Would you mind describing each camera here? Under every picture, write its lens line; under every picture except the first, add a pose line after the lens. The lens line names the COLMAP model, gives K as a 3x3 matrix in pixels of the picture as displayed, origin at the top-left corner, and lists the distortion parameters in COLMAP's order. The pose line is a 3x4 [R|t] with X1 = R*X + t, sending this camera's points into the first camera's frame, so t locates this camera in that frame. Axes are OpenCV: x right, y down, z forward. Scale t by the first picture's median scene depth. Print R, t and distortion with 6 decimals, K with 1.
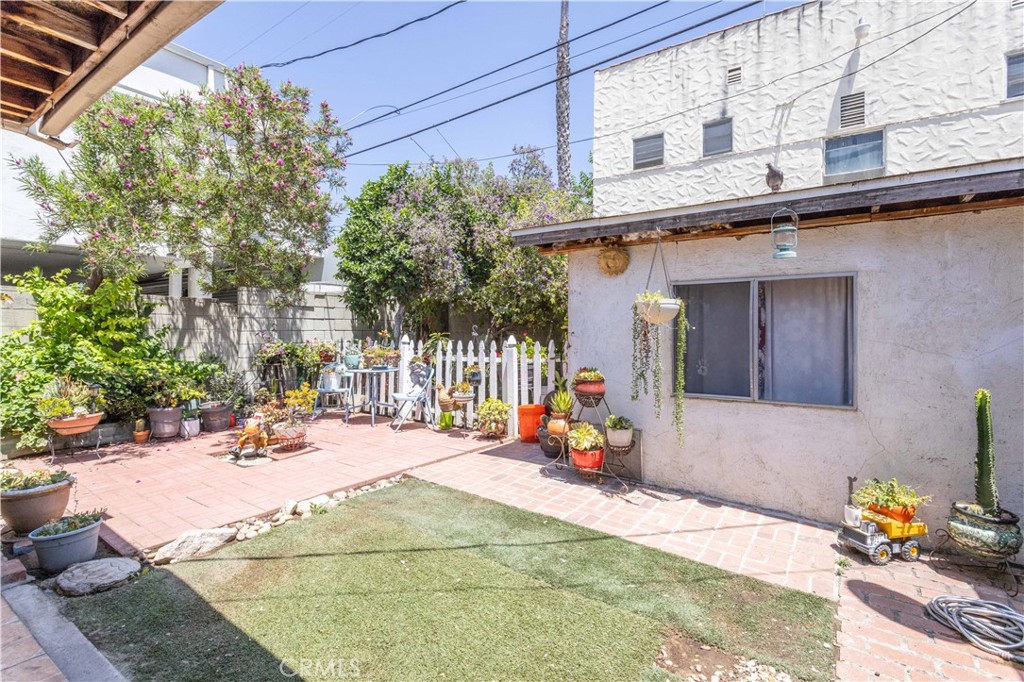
lens RADIAL K [[511.7, 0, 511.6], [0, 511.7, 325.5], [0, 0, 1]] dist [-0.001243, 0.001595]
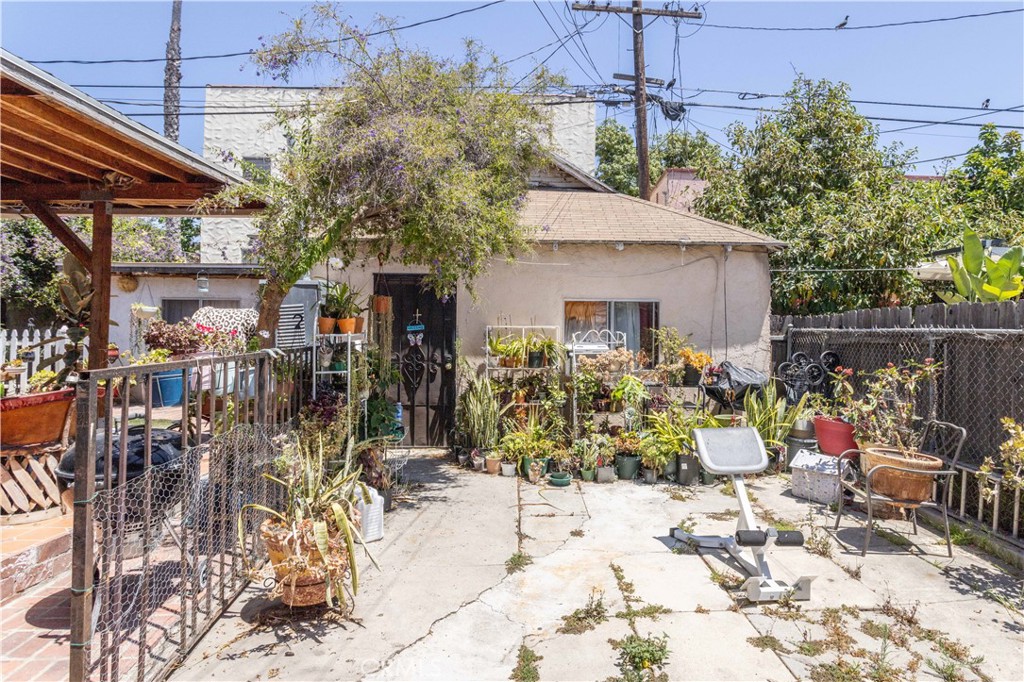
lens RADIAL K [[511.7, 0, 511.6], [0, 511.7, 325.5], [0, 0, 1]] dist [-0.001243, 0.001595]
pose [[0.795967, 0.021110, 0.604972, 0.114241], [-0.019800, 0.999765, -0.008835, 0.006107], [-0.605016, -0.004946, 0.796198, -0.781143]]
